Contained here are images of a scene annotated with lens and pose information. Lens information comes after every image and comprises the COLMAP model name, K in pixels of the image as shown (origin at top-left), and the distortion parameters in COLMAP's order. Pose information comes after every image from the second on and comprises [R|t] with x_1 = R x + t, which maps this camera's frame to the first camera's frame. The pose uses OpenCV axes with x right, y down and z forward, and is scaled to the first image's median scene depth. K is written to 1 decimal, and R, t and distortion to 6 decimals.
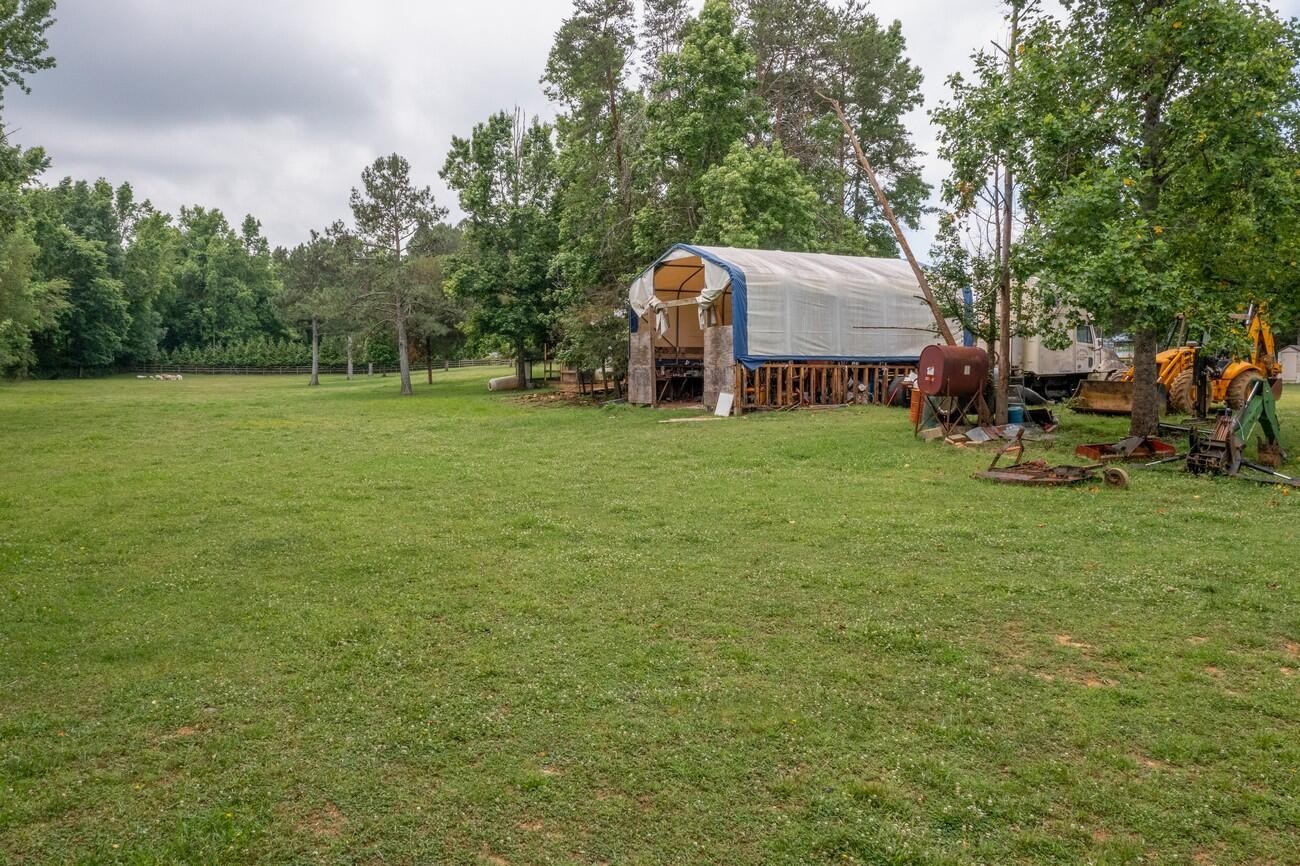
lens RADIAL K [[1054.1, 0, 652.2], [0, 1054.1, 432.2], [0, 0, 1]] dist [-0.007548, 0.048415]
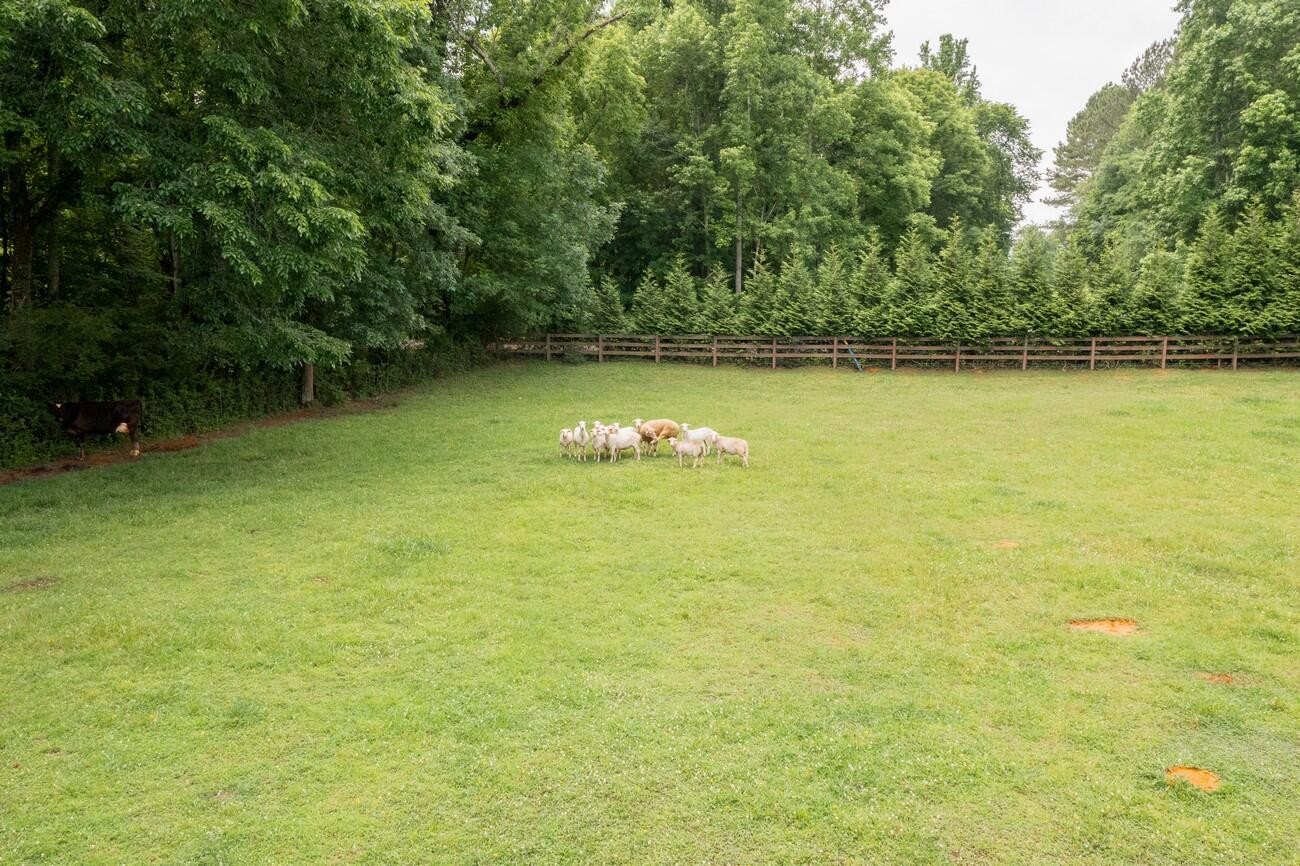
lens RADIAL K [[1054.1, 0, 649.6], [0, 1054.1, 430.3], [0, 0, 1]] dist [-0.007548, 0.048415]
pose [[0.924135, 0.036153, -0.380351, -0.383592], [-0.008488, 0.997210, 0.074162, -0.066195], [0.381971, -0.065307, 0.921864, 0.825876]]
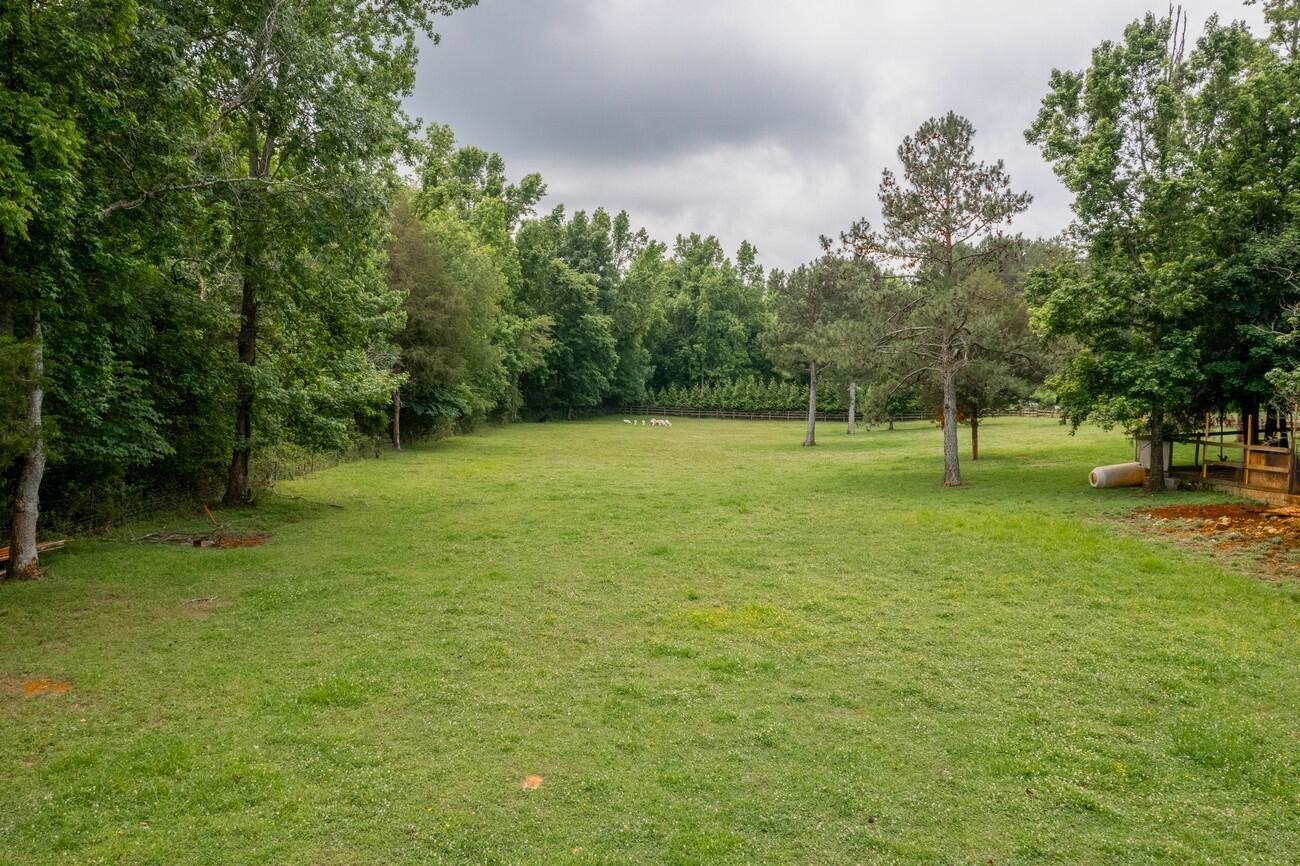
lens RADIAL K [[1054.1, 0, 648.7], [0, 1054.1, 442.3], [0, 0, 1]] dist [-0.007548, 0.048415]
pose [[0.898559, 0.037804, -0.437222, -0.068374], [-0.046396, 0.998883, -0.008983, -0.027187], [0.436394, 0.028357, 0.899309, 0.194343]]
